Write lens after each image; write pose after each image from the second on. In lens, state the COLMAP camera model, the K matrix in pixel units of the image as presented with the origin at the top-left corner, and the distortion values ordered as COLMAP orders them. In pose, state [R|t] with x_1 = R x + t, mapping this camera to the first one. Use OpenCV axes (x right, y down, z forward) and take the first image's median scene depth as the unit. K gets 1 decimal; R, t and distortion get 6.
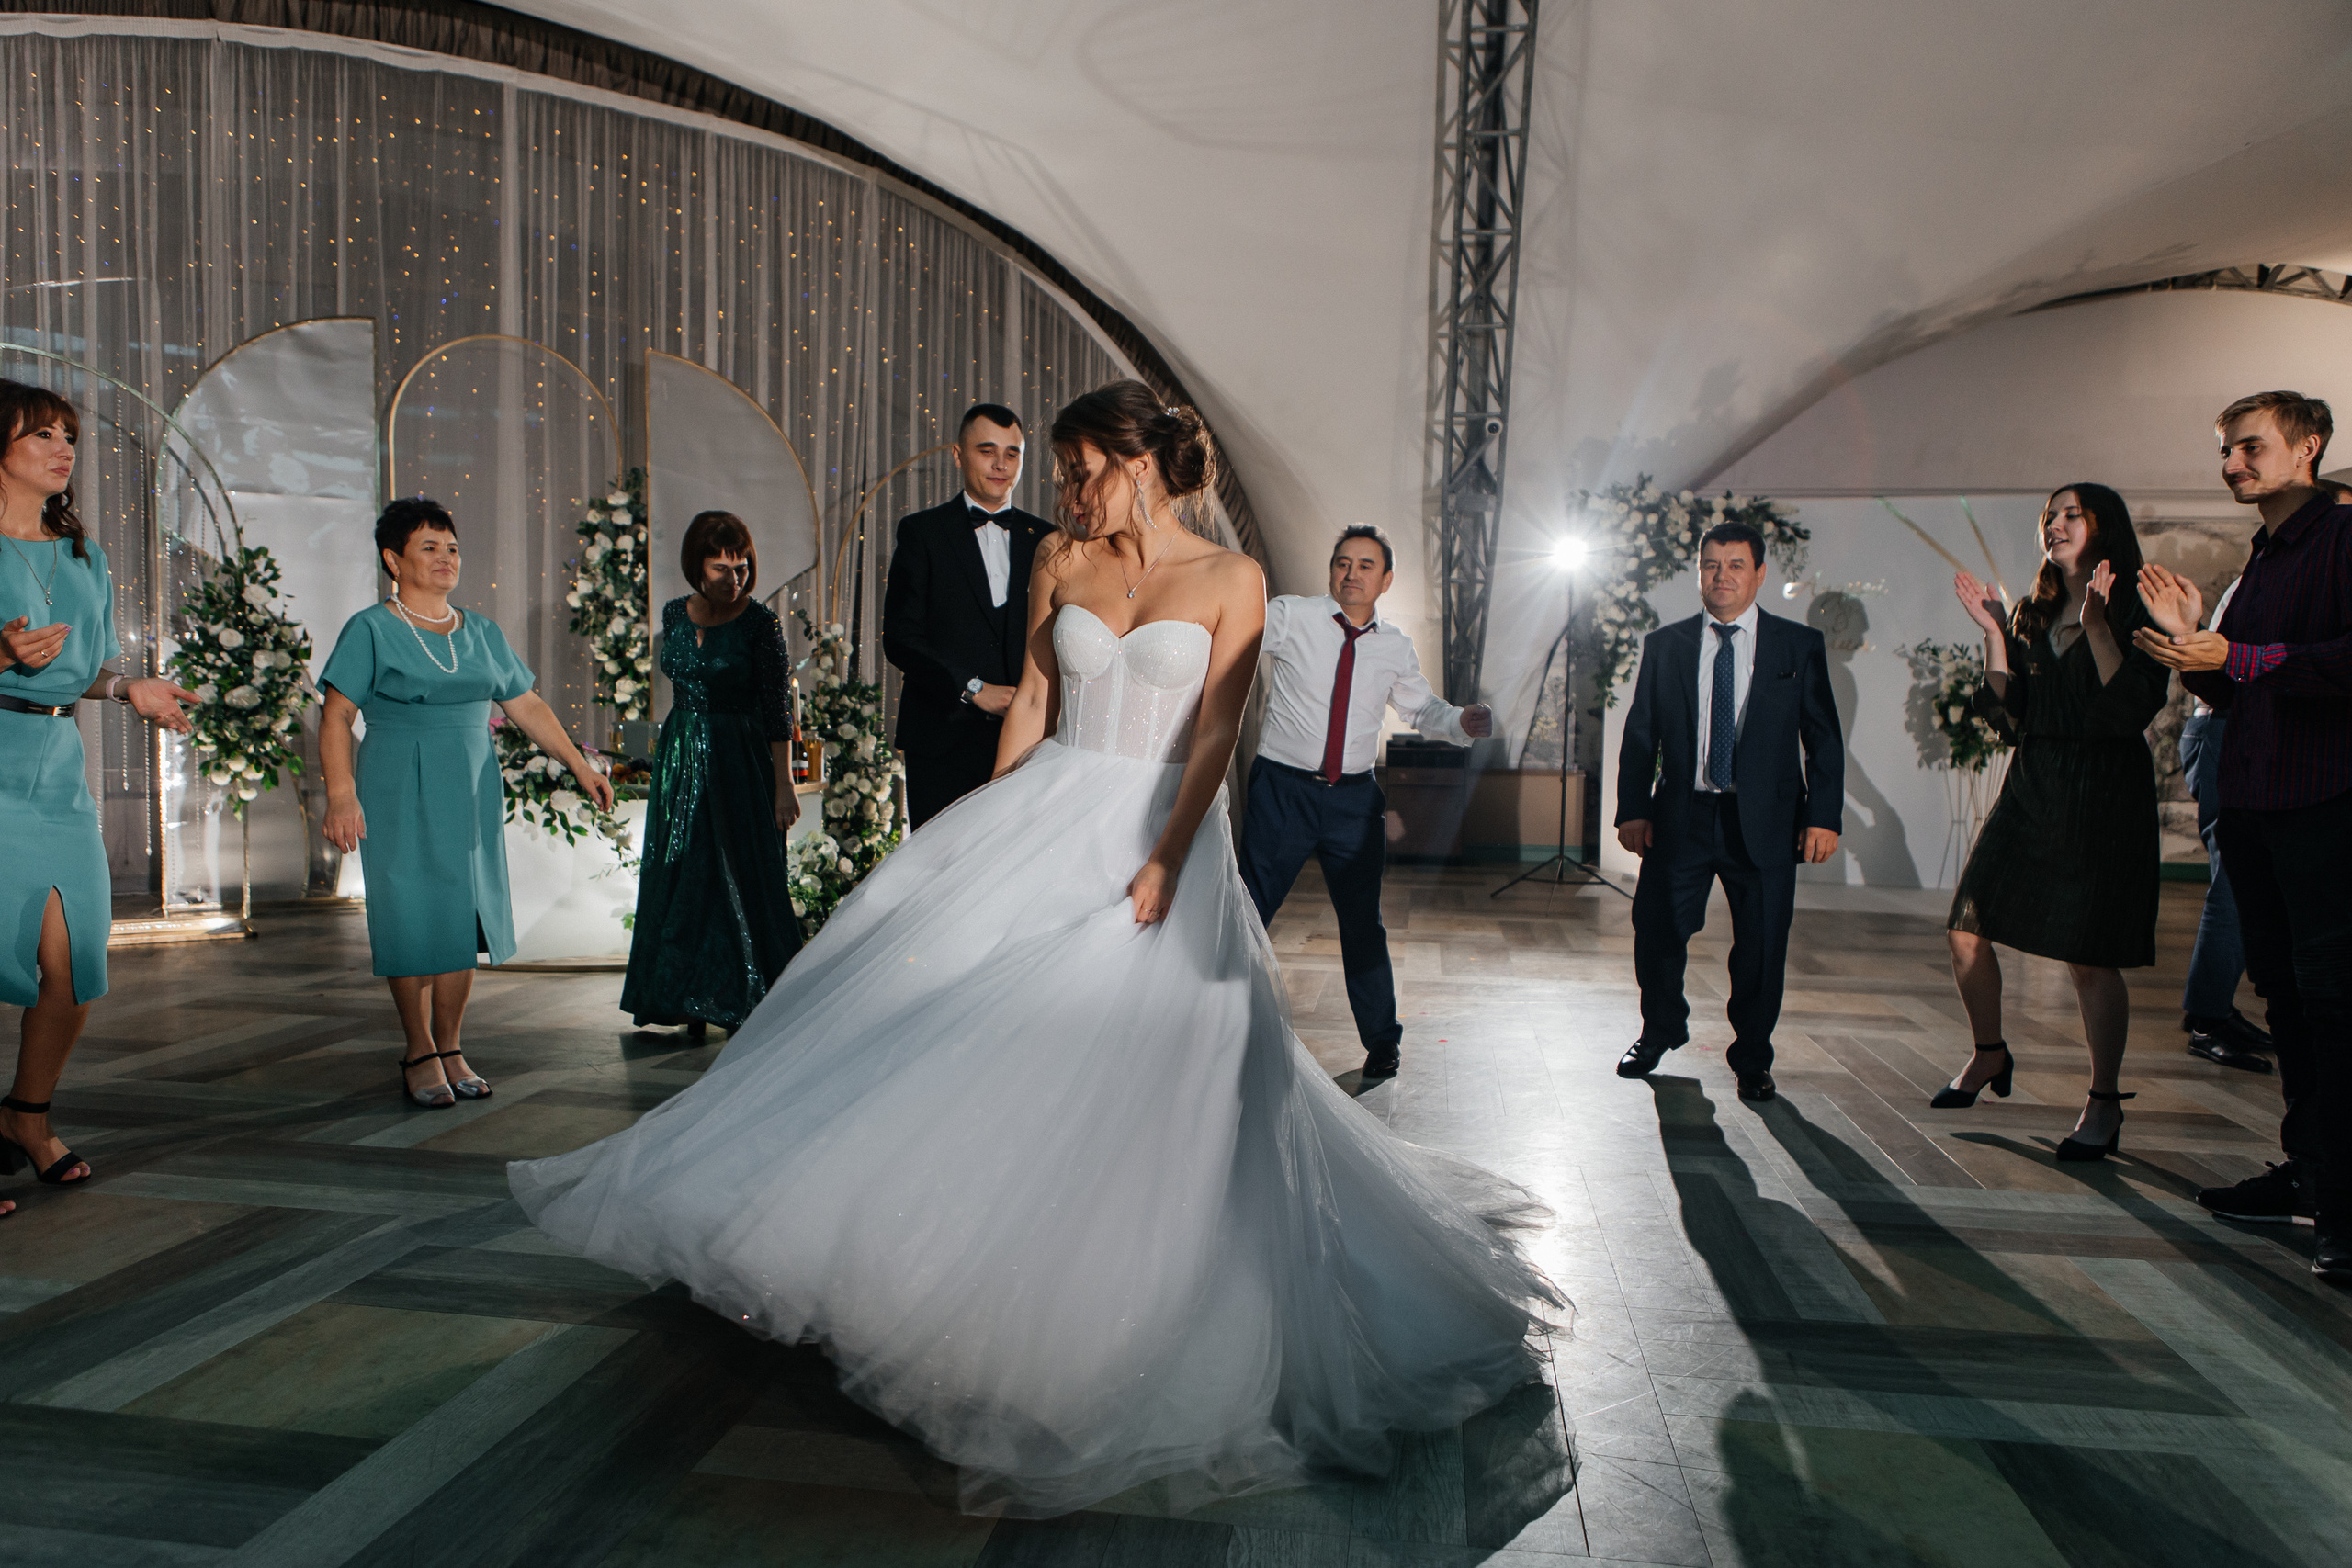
lens RADIAL K [[1622.2, 0, 1178.1], [0, 1622.2, 784.2], [0, 0, 1]] dist [-0.024168, 0.018746]
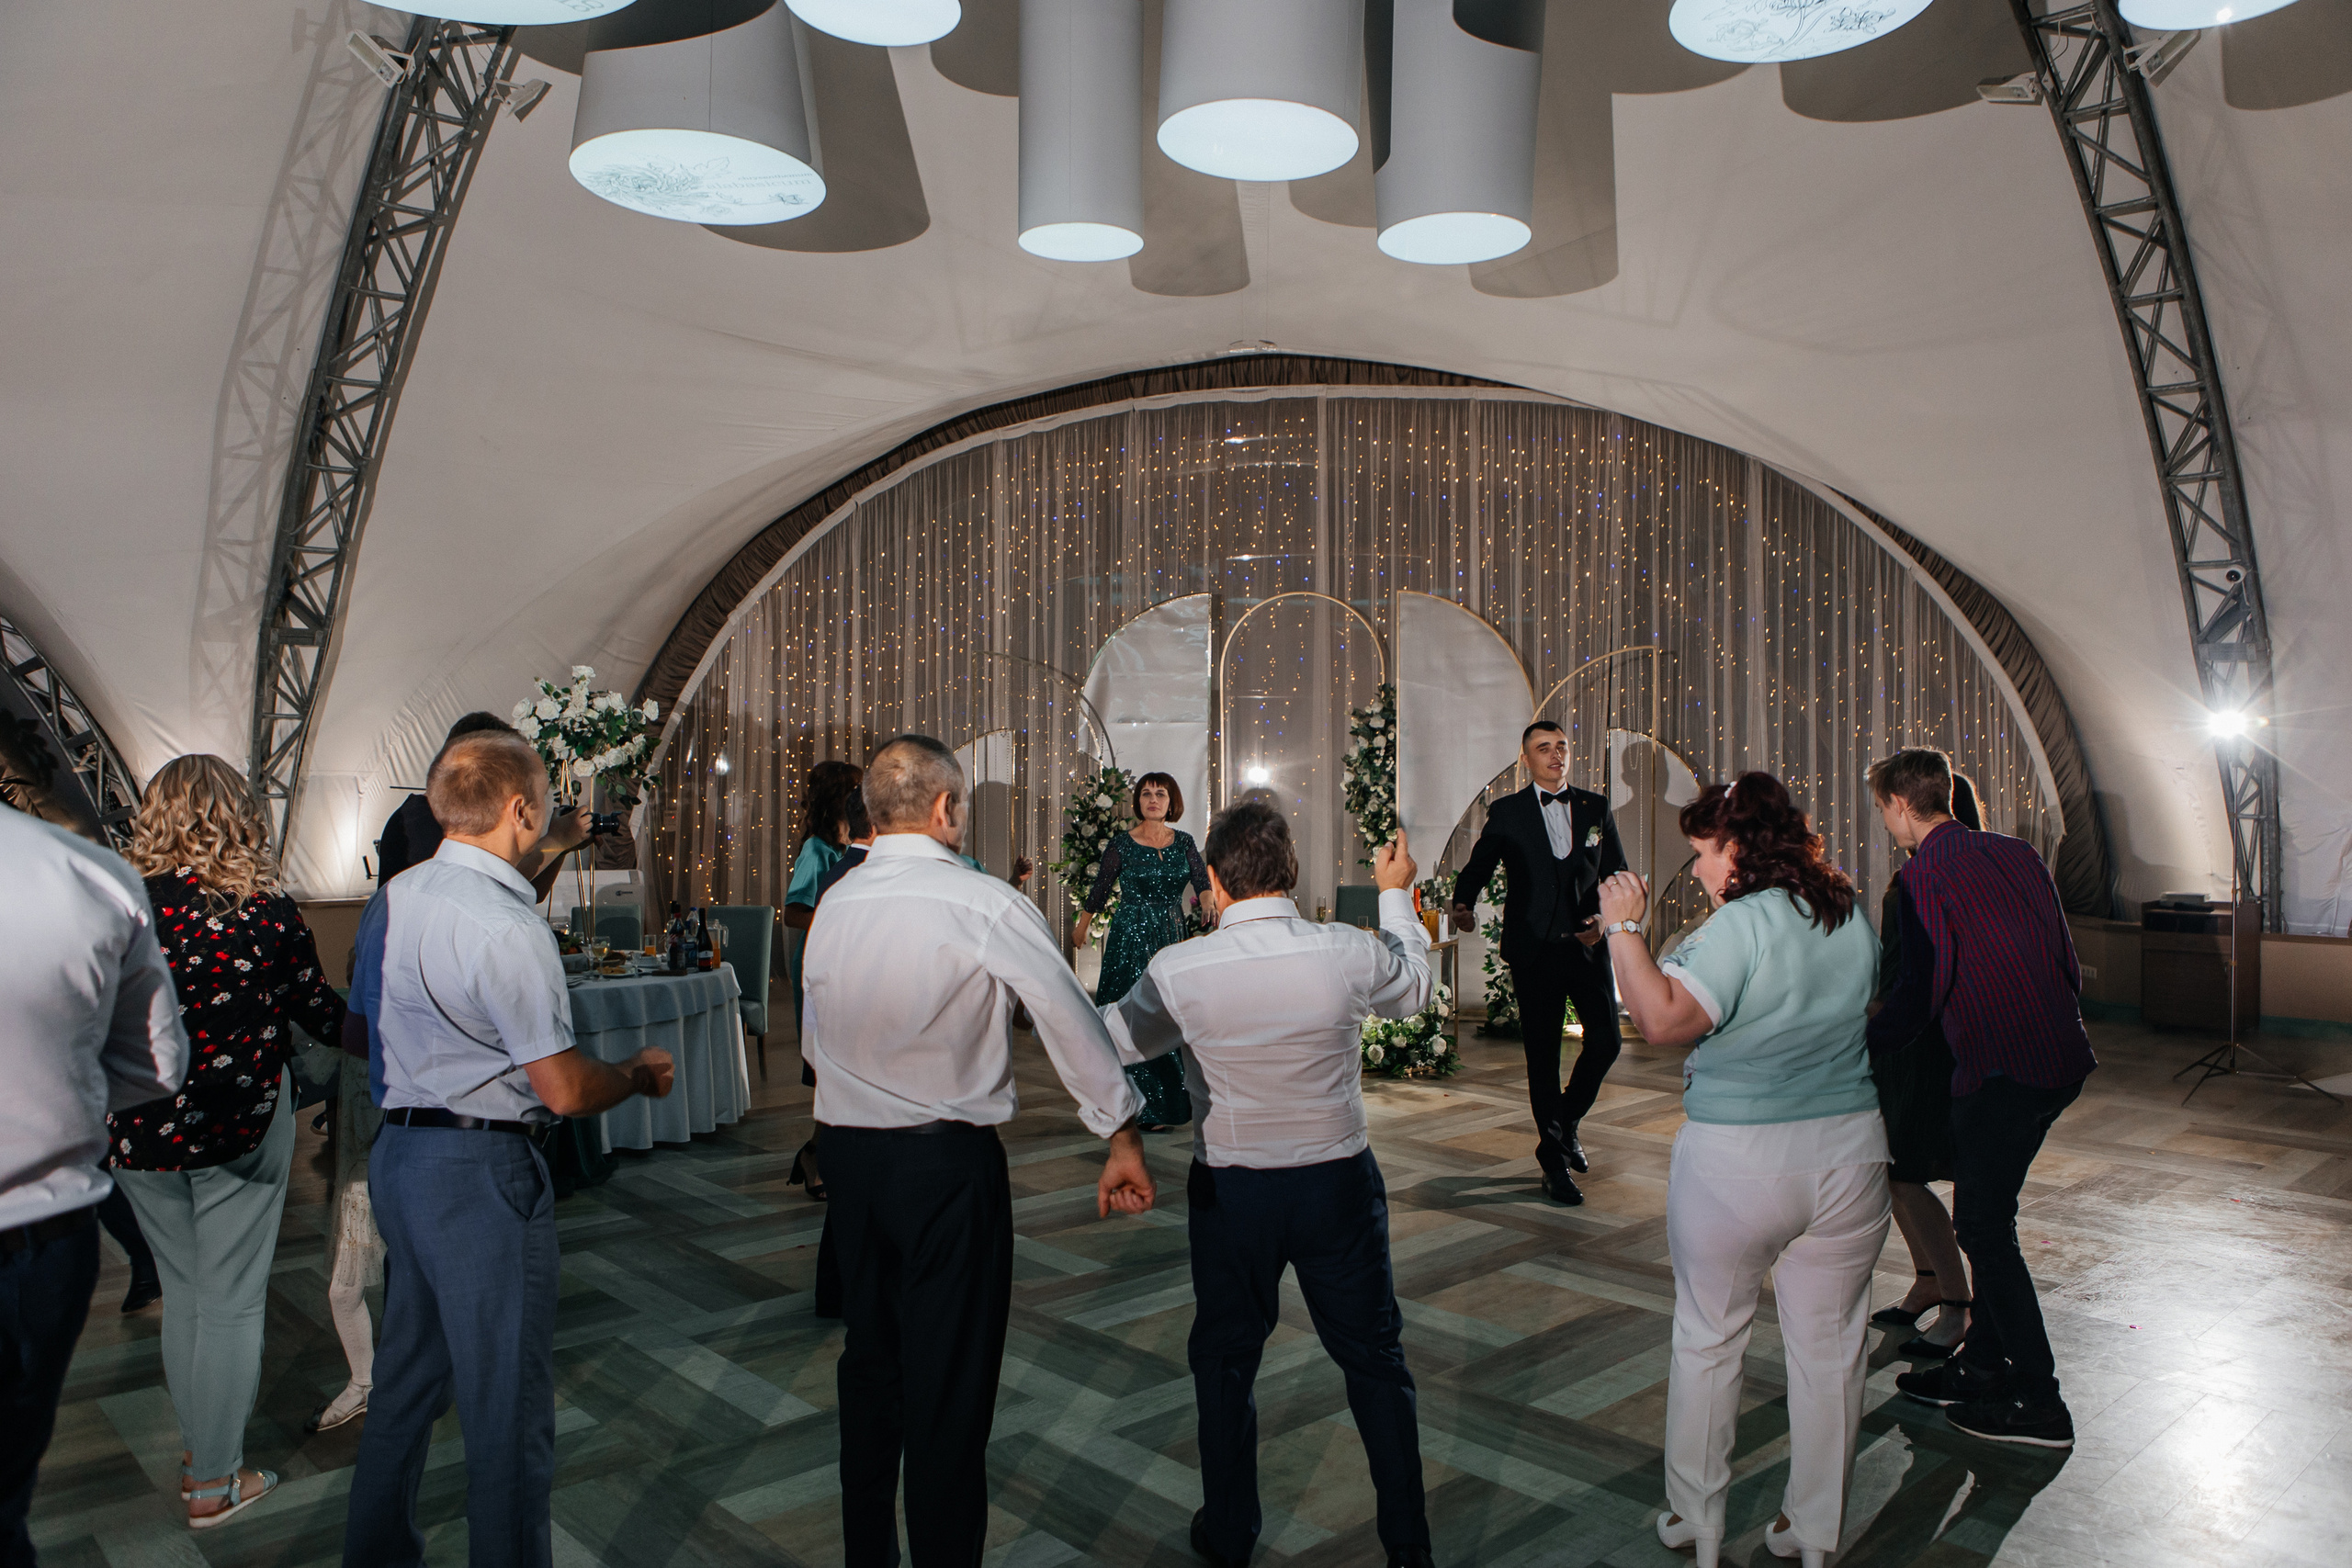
lens RADIAL K [[1643.3, 0, 1186.9], [0, 1643.3, 779.0], [0, 0, 1]] dist [-0.022338, 0.003421]
pose [[0.786790, -0.015469, -0.617027, 0.332622], [-0.019596, 0.998556, -0.050021, -0.048271], [0.616910, 0.051448, 0.785350, -0.119509]]
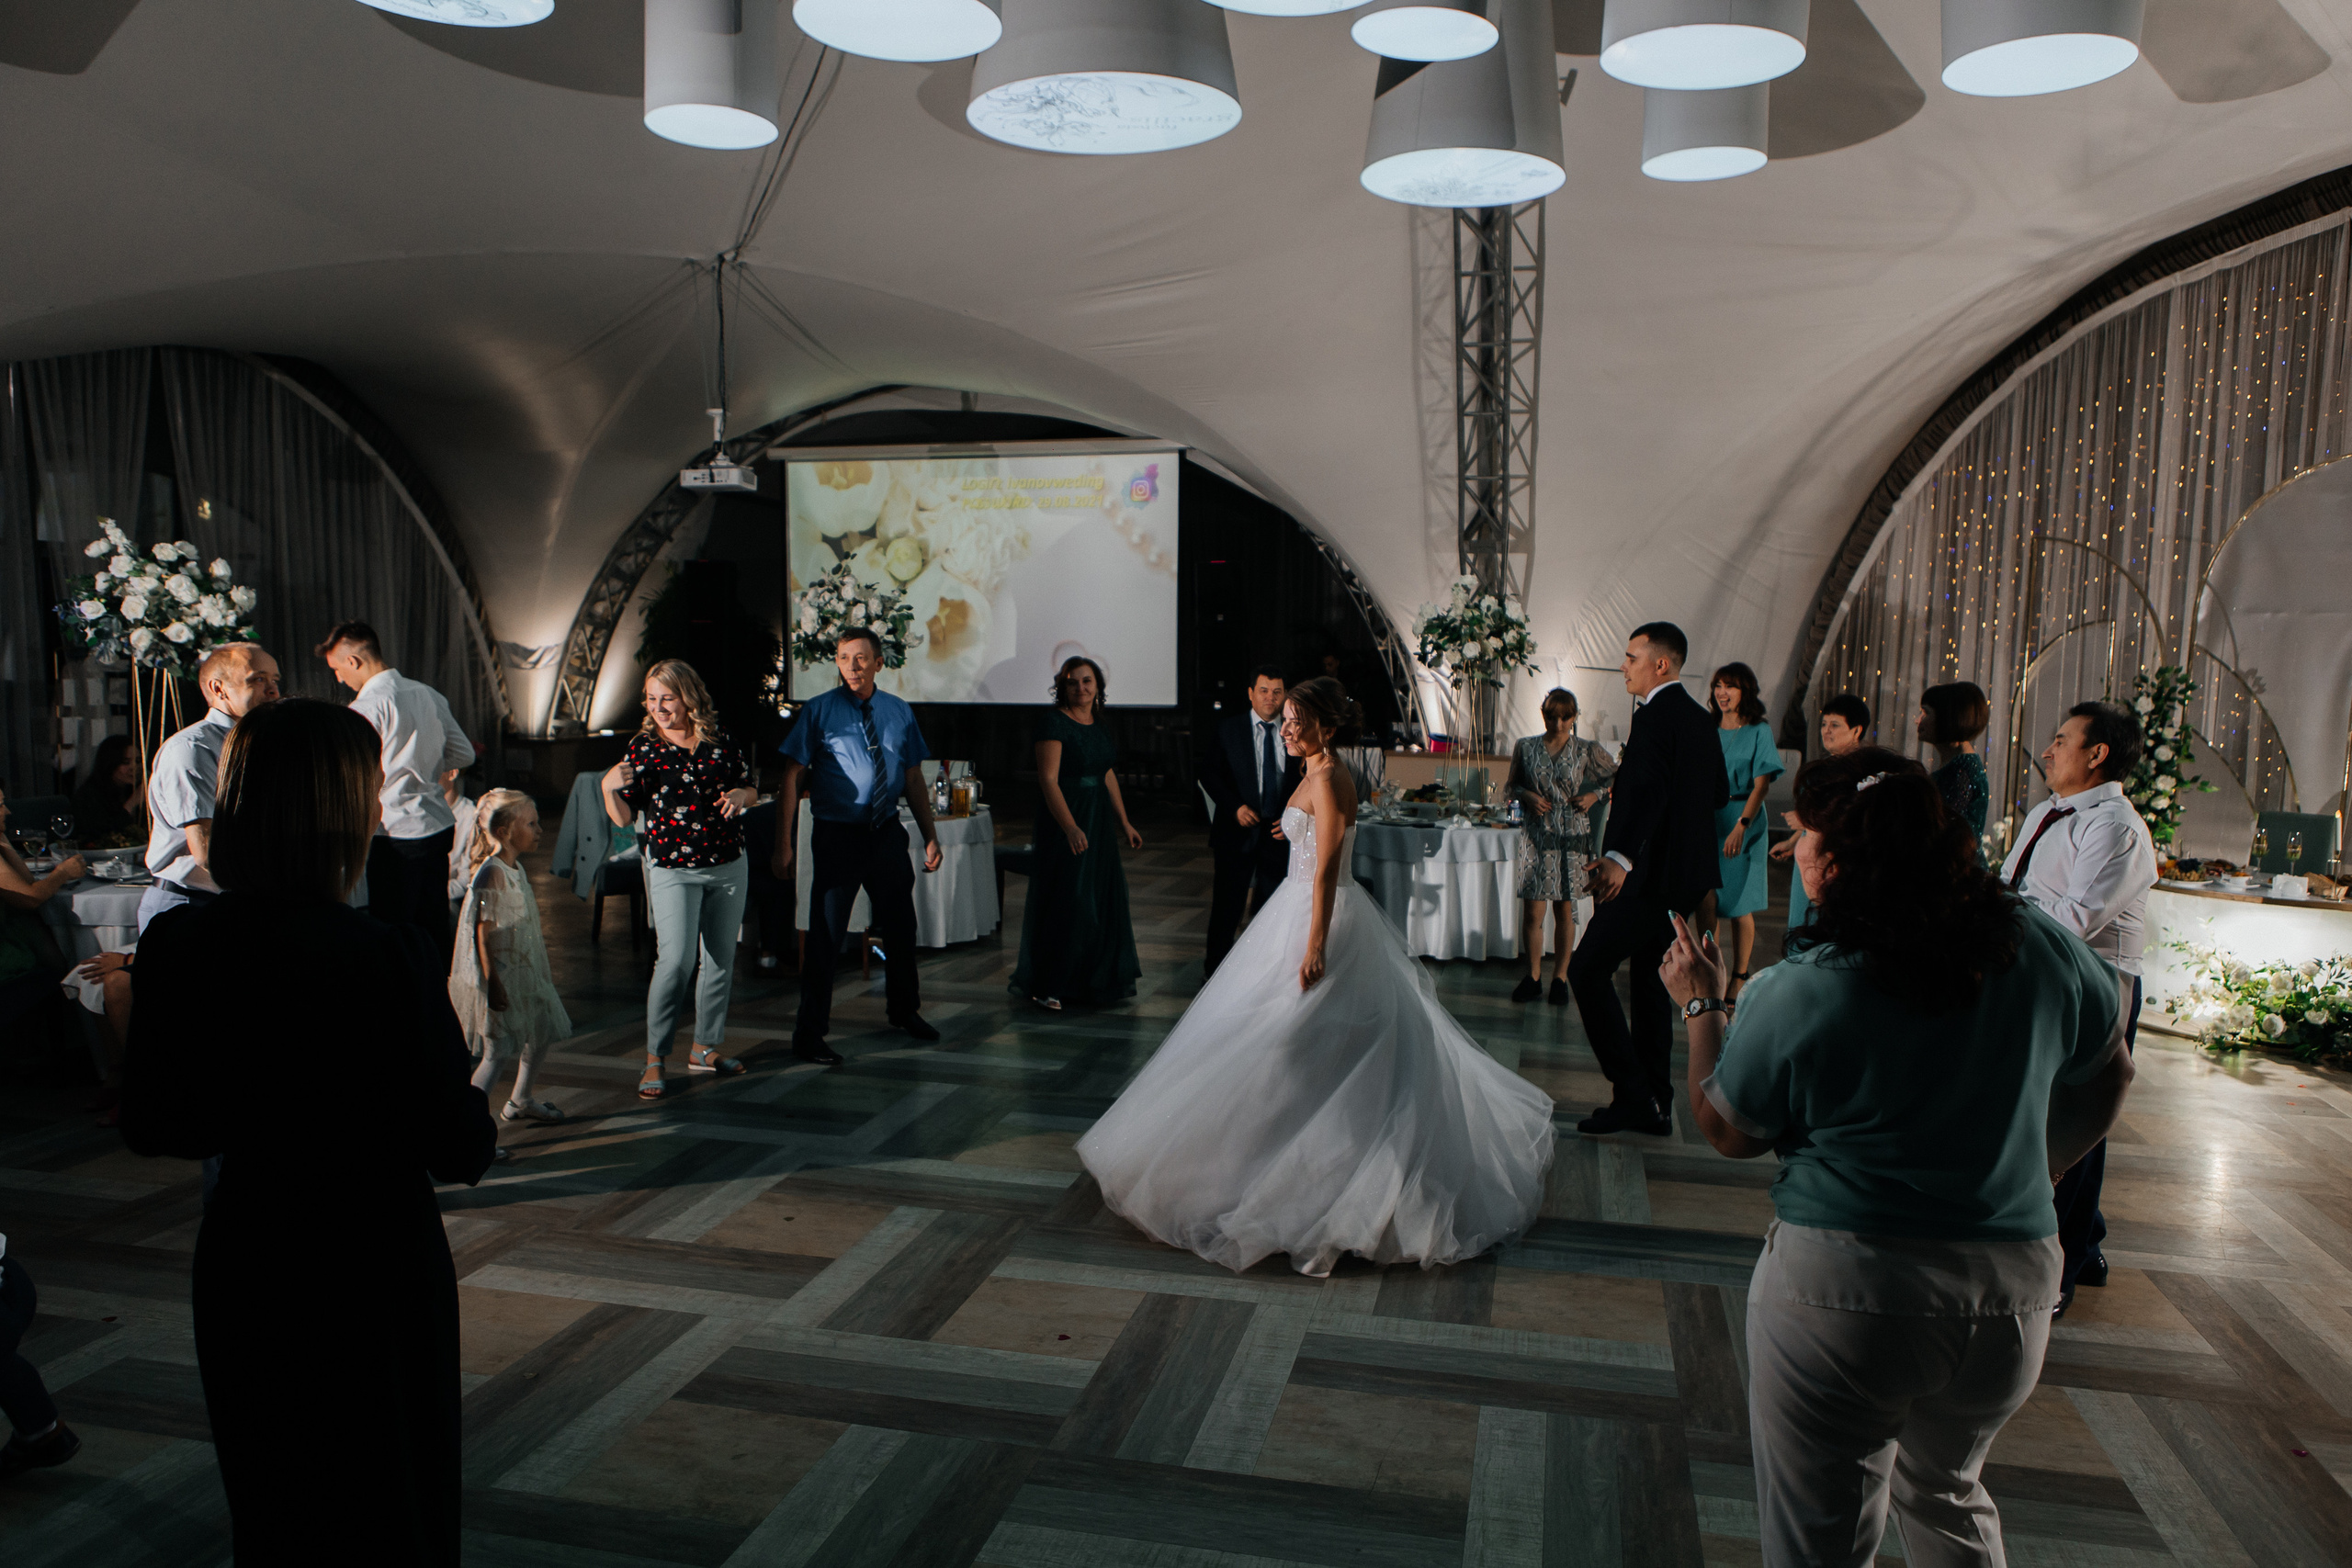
lens RADIAL K [[1662.0, 0, 1174.3], [0, 1662.0, 780.3], [0, 0, 1]] dist [-0.011928, 0.001058]
pose [[-0.078100, 0.068527, -0.994588, 0.650089], [-0.070390, 0.994766, 0.074066, -0.076464], [0.994457, 0.075794, -0.072867, 0.238564]]
